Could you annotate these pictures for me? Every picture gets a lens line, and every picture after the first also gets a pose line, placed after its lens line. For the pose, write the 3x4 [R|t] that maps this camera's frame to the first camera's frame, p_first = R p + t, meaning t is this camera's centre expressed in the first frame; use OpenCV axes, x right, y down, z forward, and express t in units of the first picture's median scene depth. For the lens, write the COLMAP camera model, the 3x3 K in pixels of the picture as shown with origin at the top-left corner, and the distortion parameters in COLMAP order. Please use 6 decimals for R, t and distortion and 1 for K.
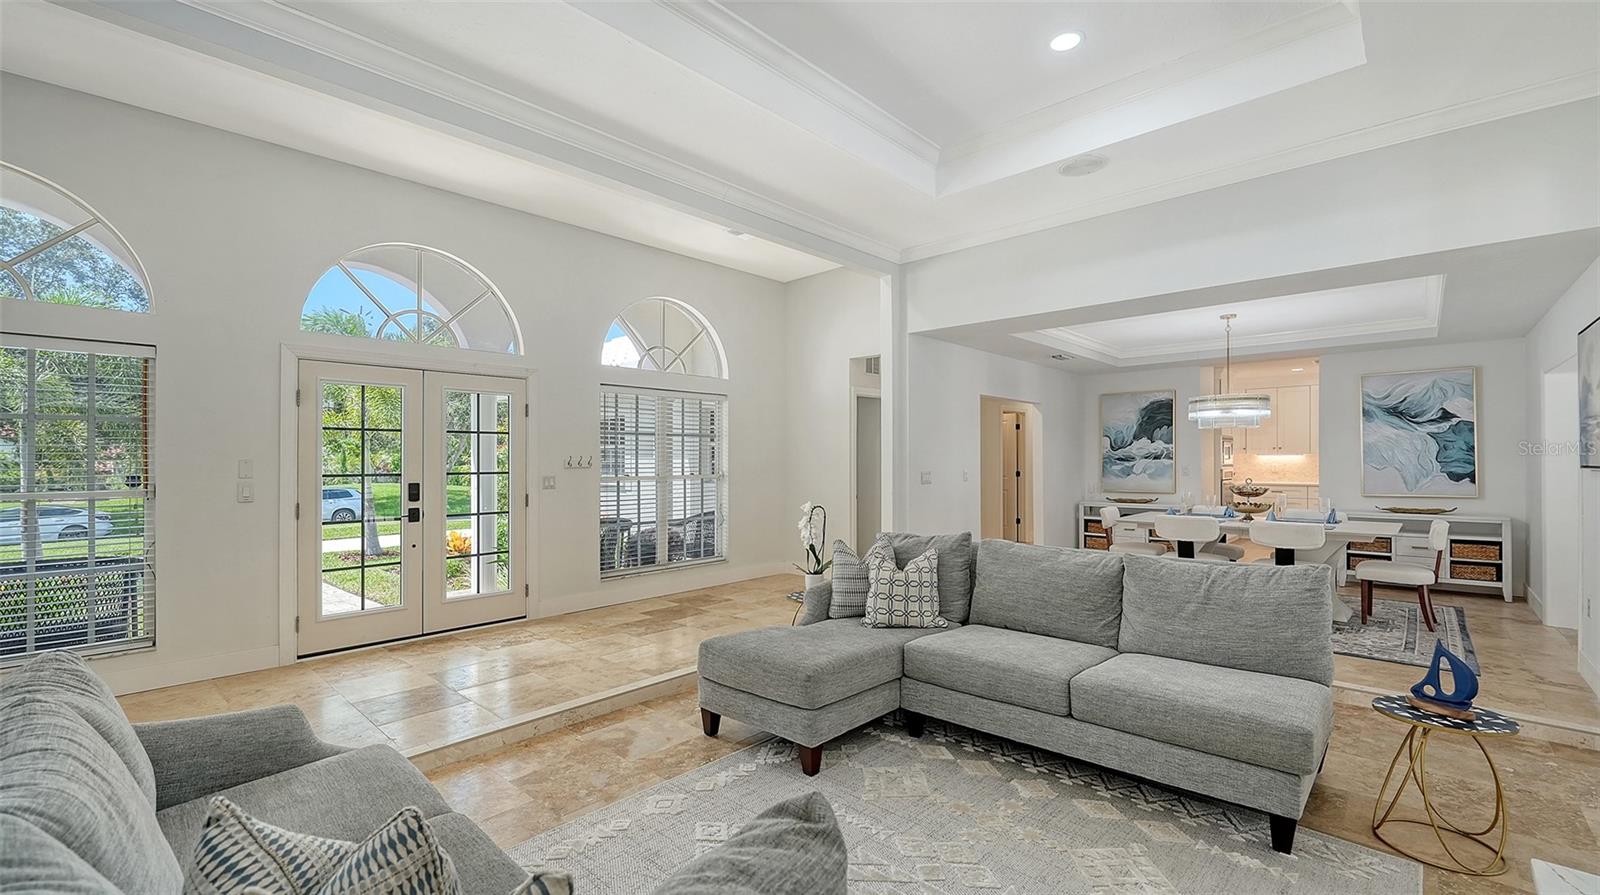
lens RADIAL K [[664.6, 0, 808.4], [0, 664.6, 465.1], [0, 0, 1]] dist [0.001115, -0.000365]
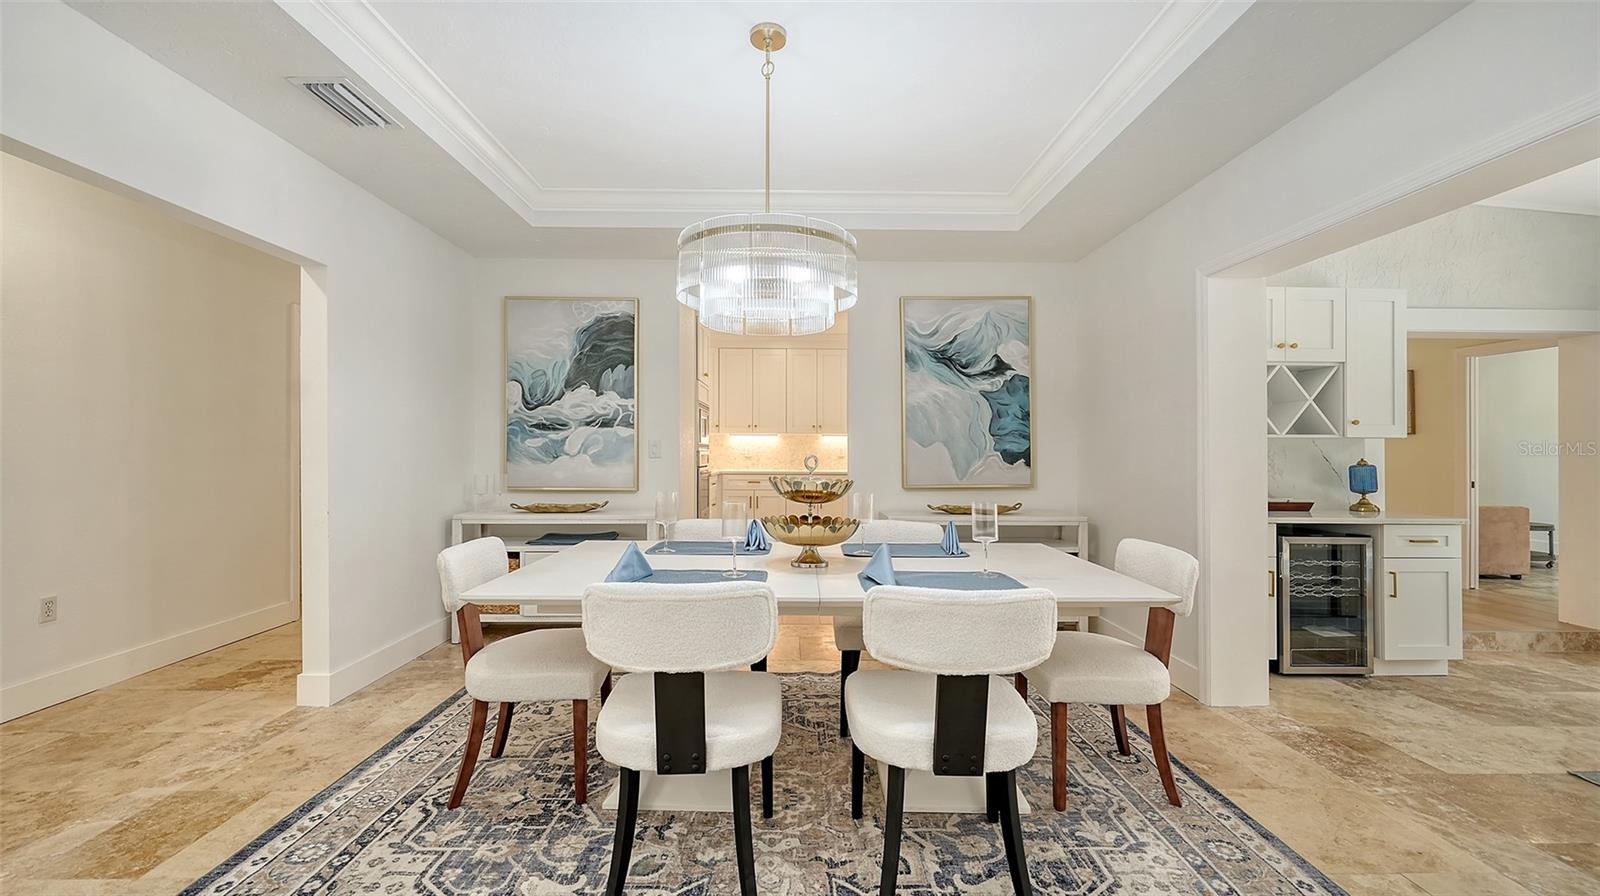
lens RADIAL K [[642.6, 0, 797.9], [0, 642.6, 453.3], [0, 0, 1]] dist [-0.012736, -0.000107]
pose [[0.732243, 0.008403, 0.680992, 0.363891], [-0.004018, 0.999960, -0.008018, 0.019764], [-0.681032, 0.003135, 0.732247, 0.659396]]
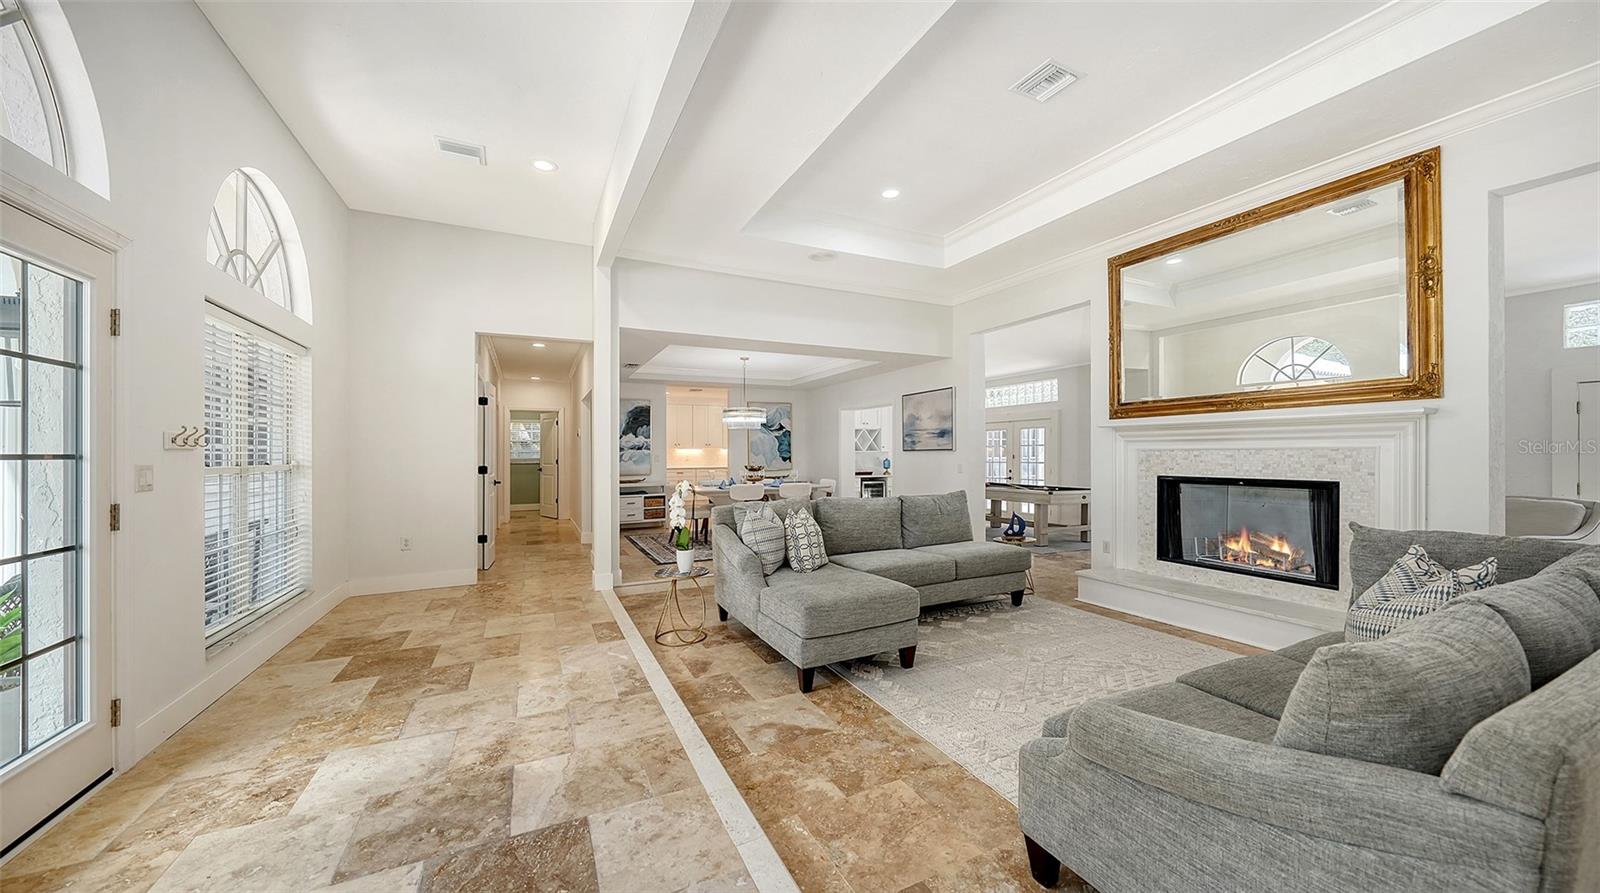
lens RADIAL K [[554.5, 0, 802.7], [0, 554.5, 462.6], [0, 0, 1]] dist [-0.000896, -0.000187]
pose [[0.370636, -0.012480, 0.928694, -0.504875], [0.011866, 0.999892, 0.008701, 0.014357], [-0.928703, 0.007795, 0.370744, 0.346630]]
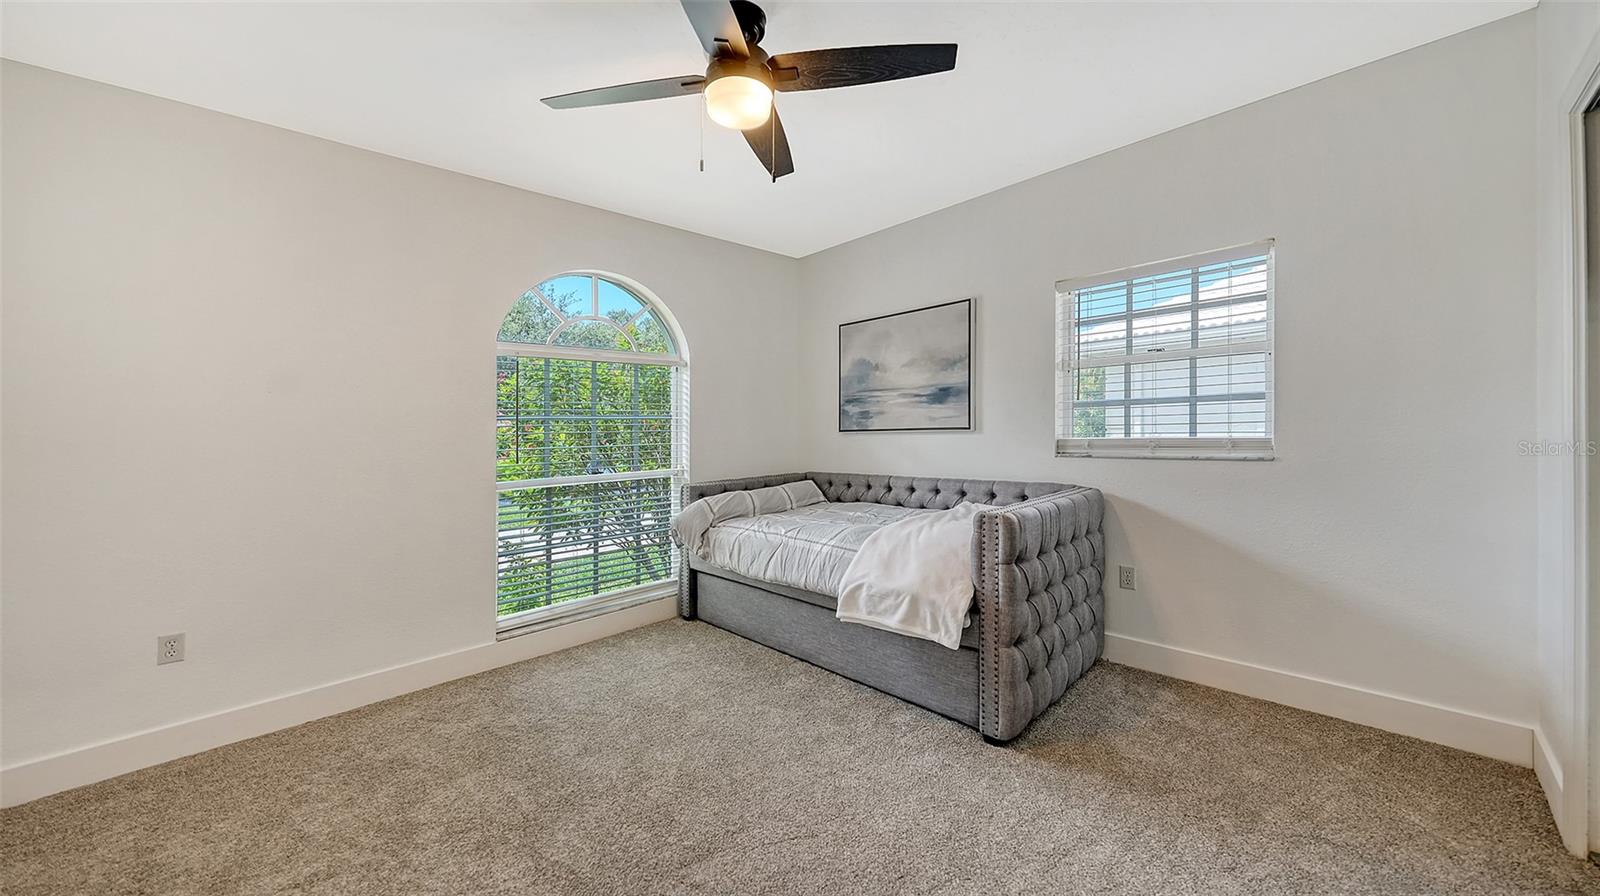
lens RADIAL K [[554.5, 0, 797.7], [0, 554.5, 445.1], [0, 0, 1]] dist [-0.000896, -0.000187]
pose [[0.061343, 0.004794, 0.998105, 0.074259], [0.006008, 0.999969, -0.005172, 0.019850], [-0.998099, 0.006314, 0.061312, 0.599030]]
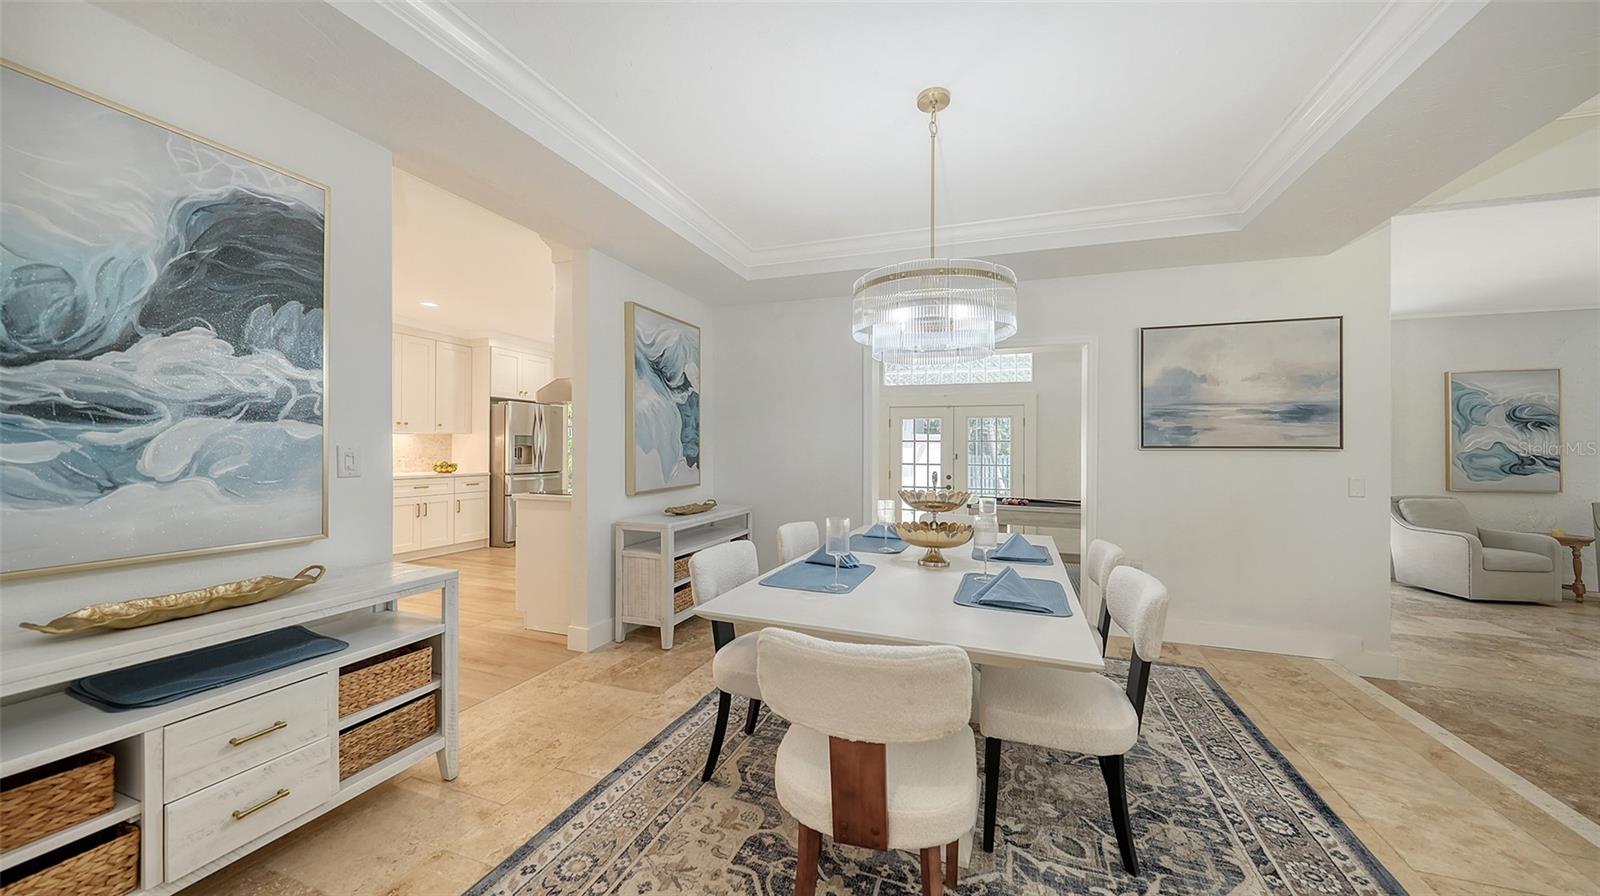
lens RADIAL K [[554.5, 0, 789.2], [0, 554.5, 453.8], [0, 0, 1]] dist [-0.000896, -0.000187]
pose [[-0.362763, -0.007057, 0.931855, 0.307058], [-0.000062, 0.999972, 0.007549, 0.003666], [-0.931881, 0.002681, -0.362753, 1.116692]]
